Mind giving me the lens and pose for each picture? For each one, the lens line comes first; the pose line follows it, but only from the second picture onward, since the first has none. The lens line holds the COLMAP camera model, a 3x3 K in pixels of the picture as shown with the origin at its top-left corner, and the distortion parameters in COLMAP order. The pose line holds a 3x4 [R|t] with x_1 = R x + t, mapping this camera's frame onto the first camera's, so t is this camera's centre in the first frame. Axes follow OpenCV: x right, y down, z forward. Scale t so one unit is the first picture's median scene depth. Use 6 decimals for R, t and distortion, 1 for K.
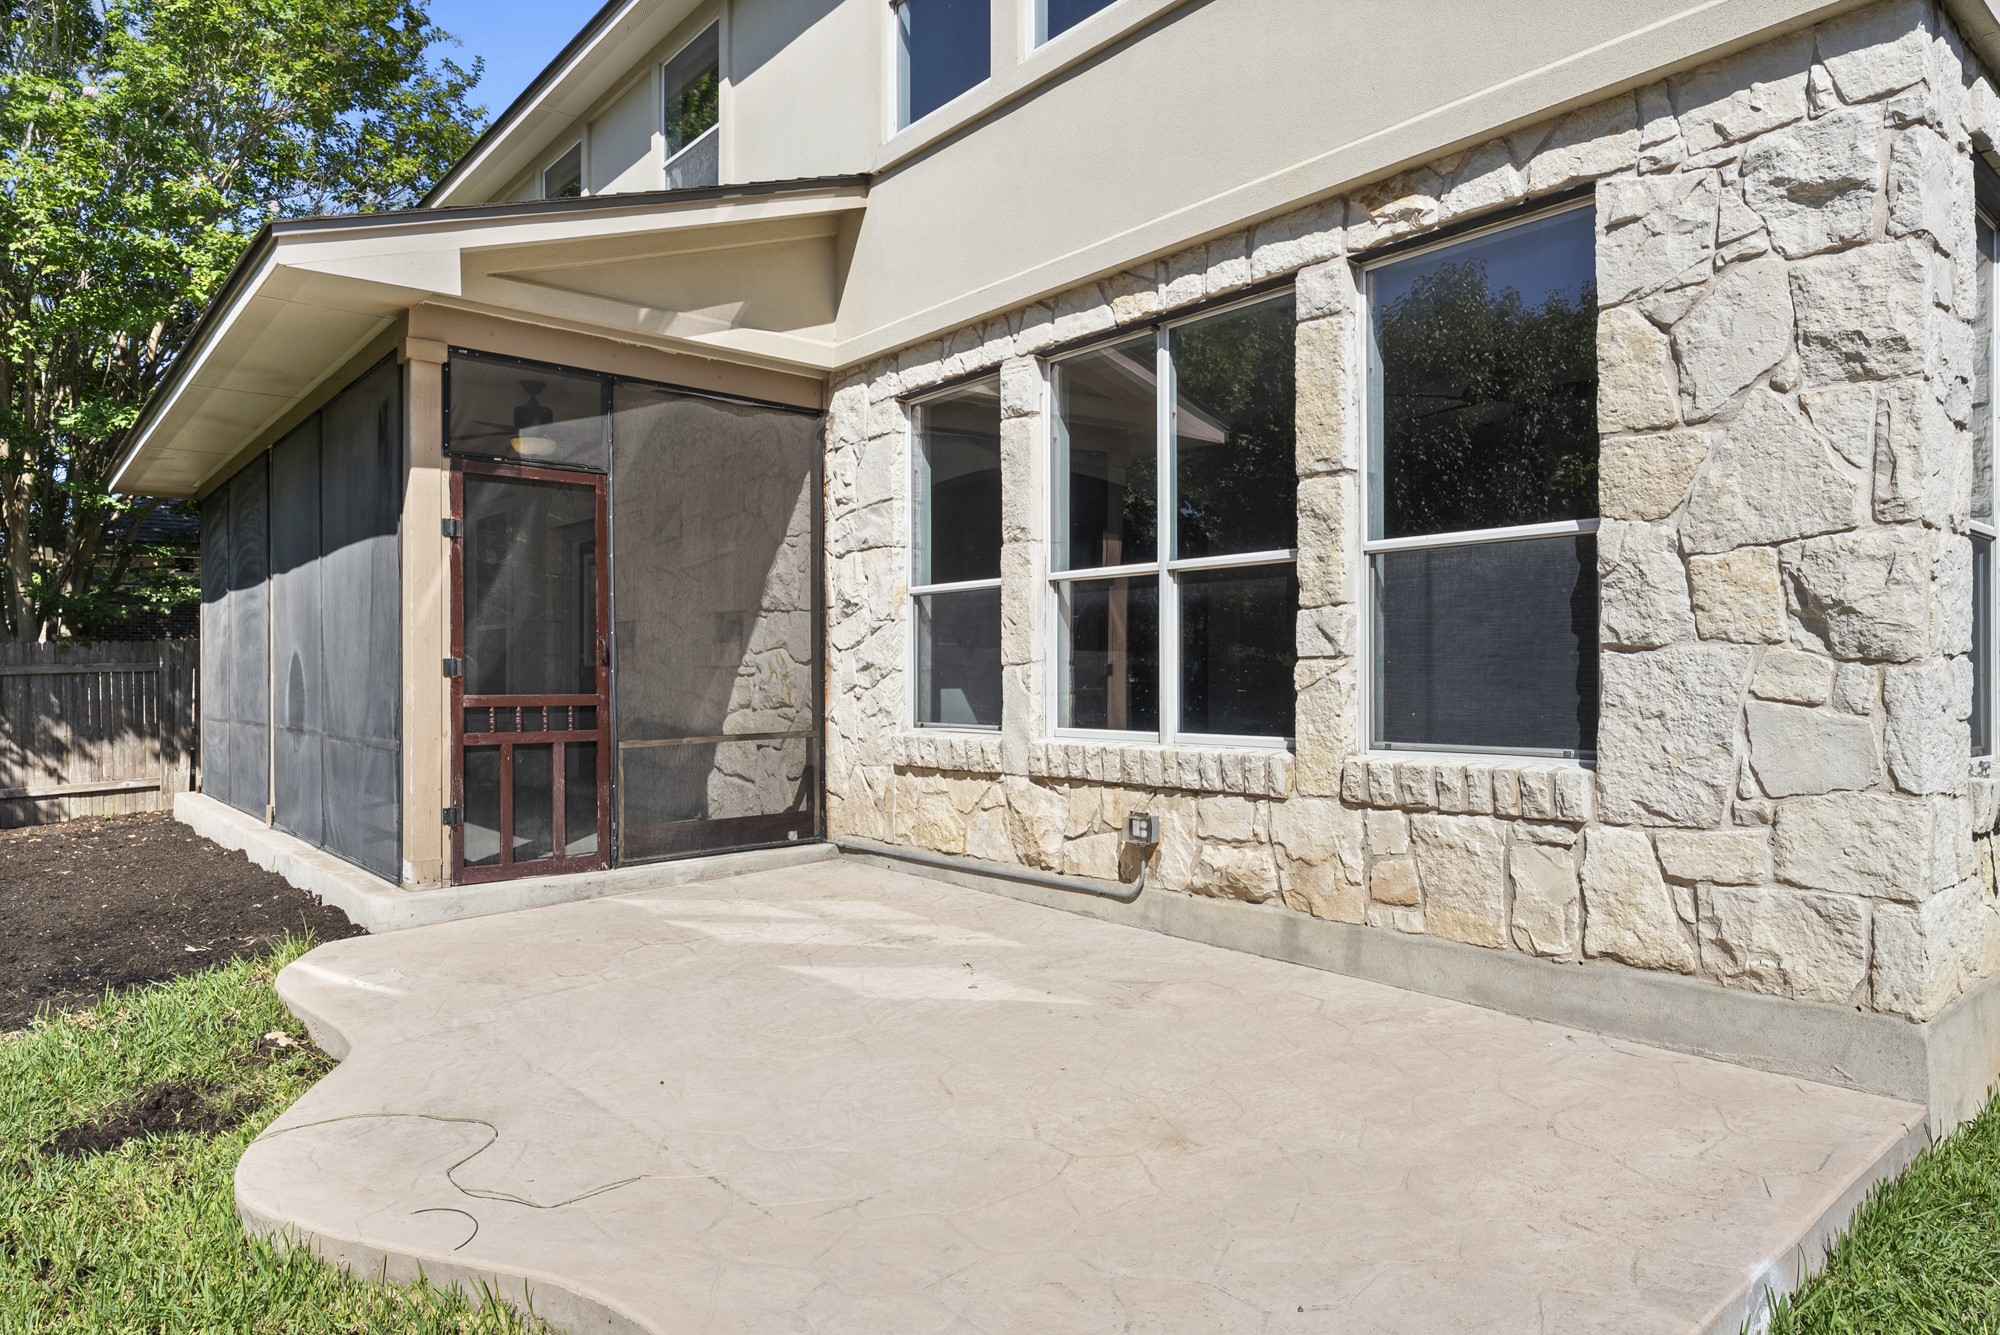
lens RADIAL K [[1227.5, 0, 1000.0], [0, 1227.5, 667.5], [0, 0, 1]] dist [0.003082, 0.002021]
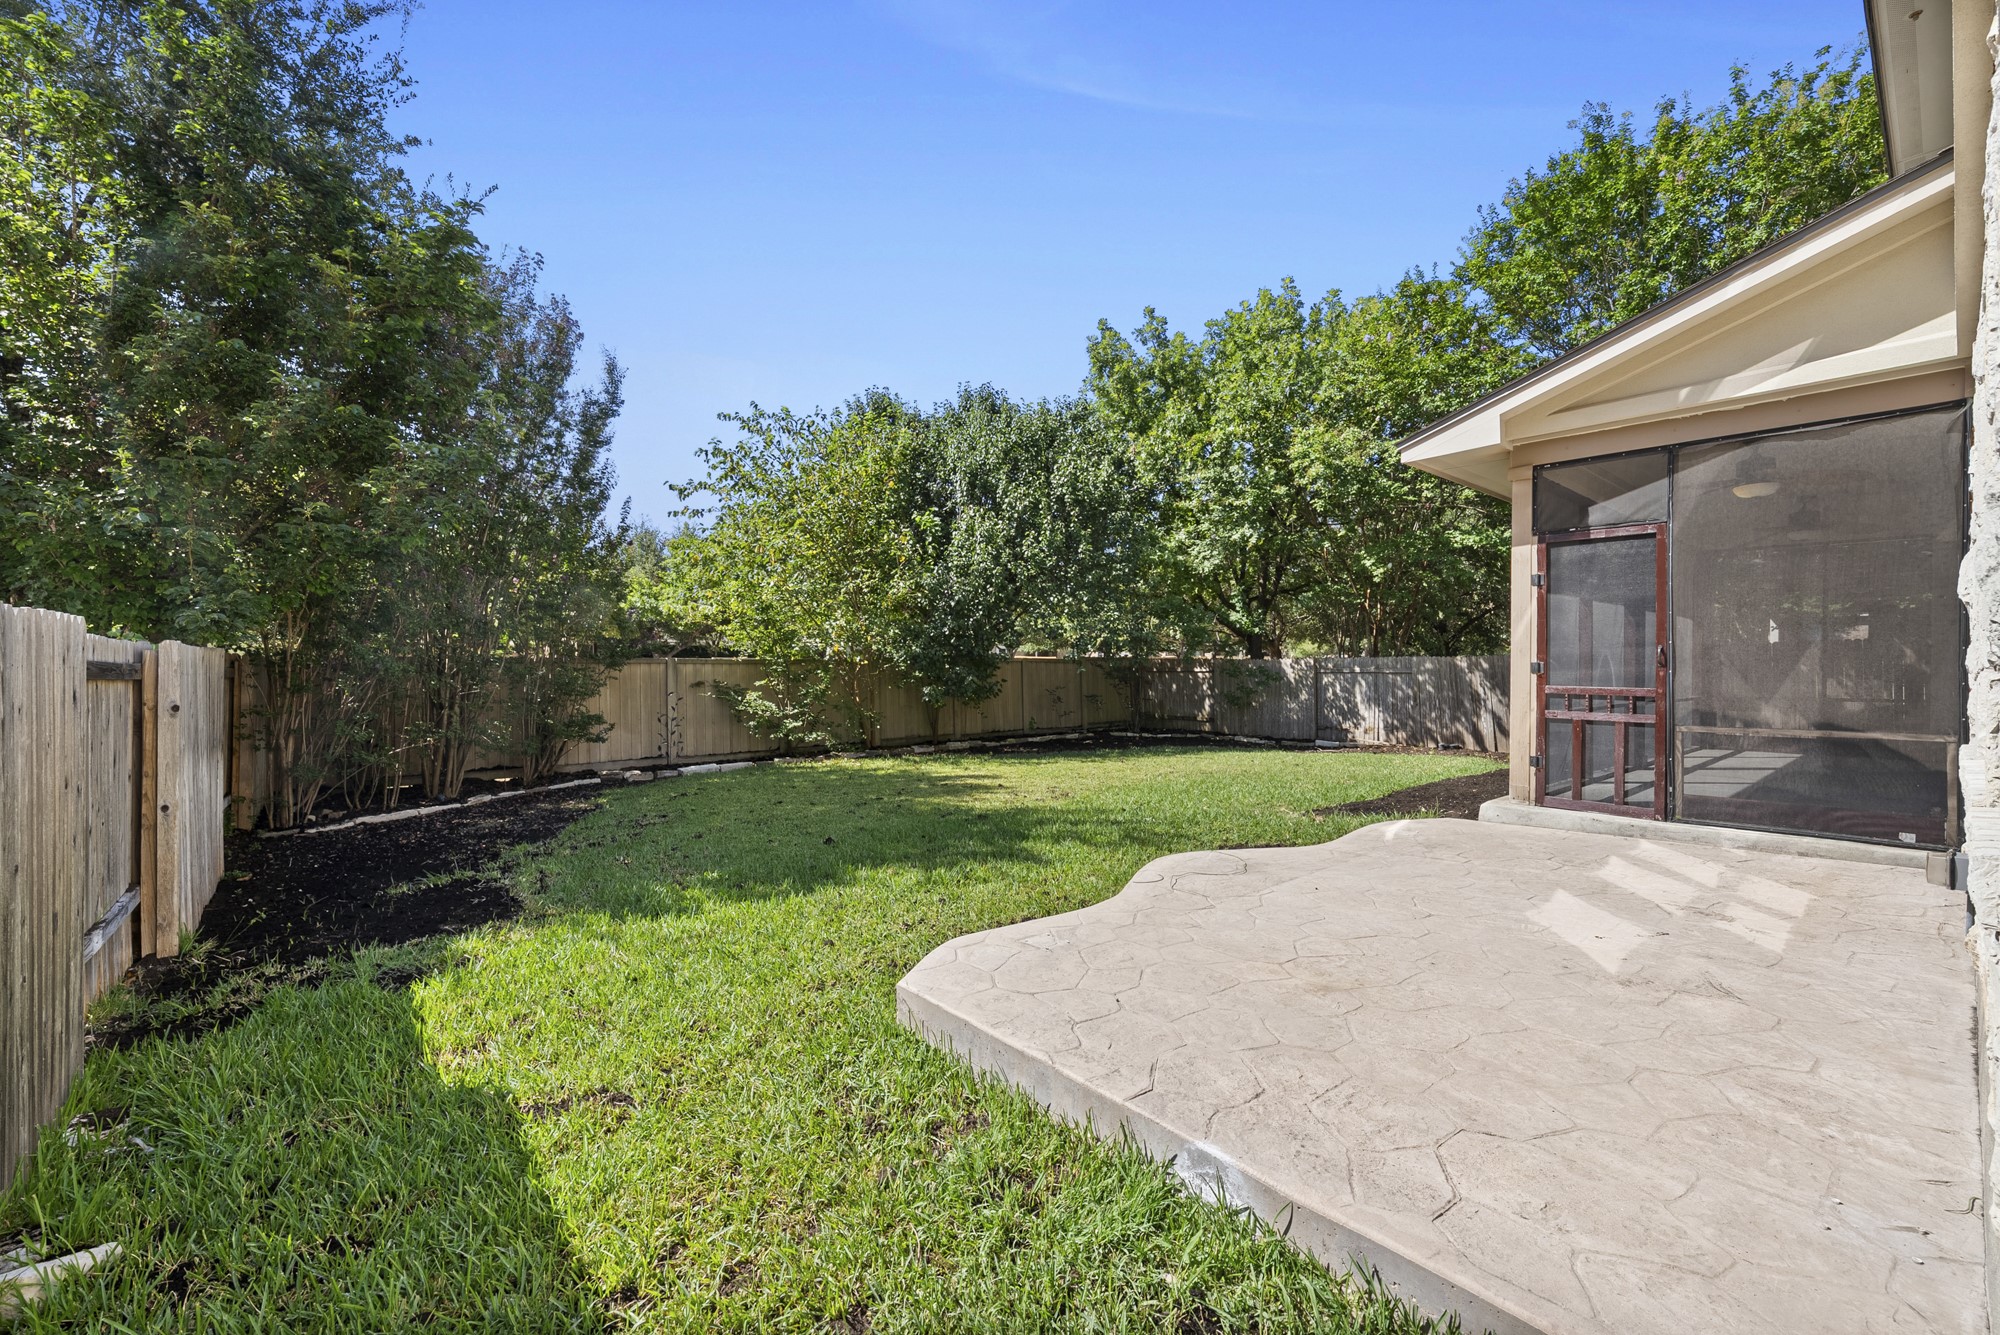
lens RADIAL K [[791.6, 0, 1000.0], [0, 791.6, 667.5], [0, 0, 1]] dist [0.002692, 0.000030]
pose [[-0.006603, 0.012290, -0.999903, 0.803617], [0.001634, 0.999923, 0.012280, -0.019515], [0.999977, -0.001553, -0.006622, 0.429752]]
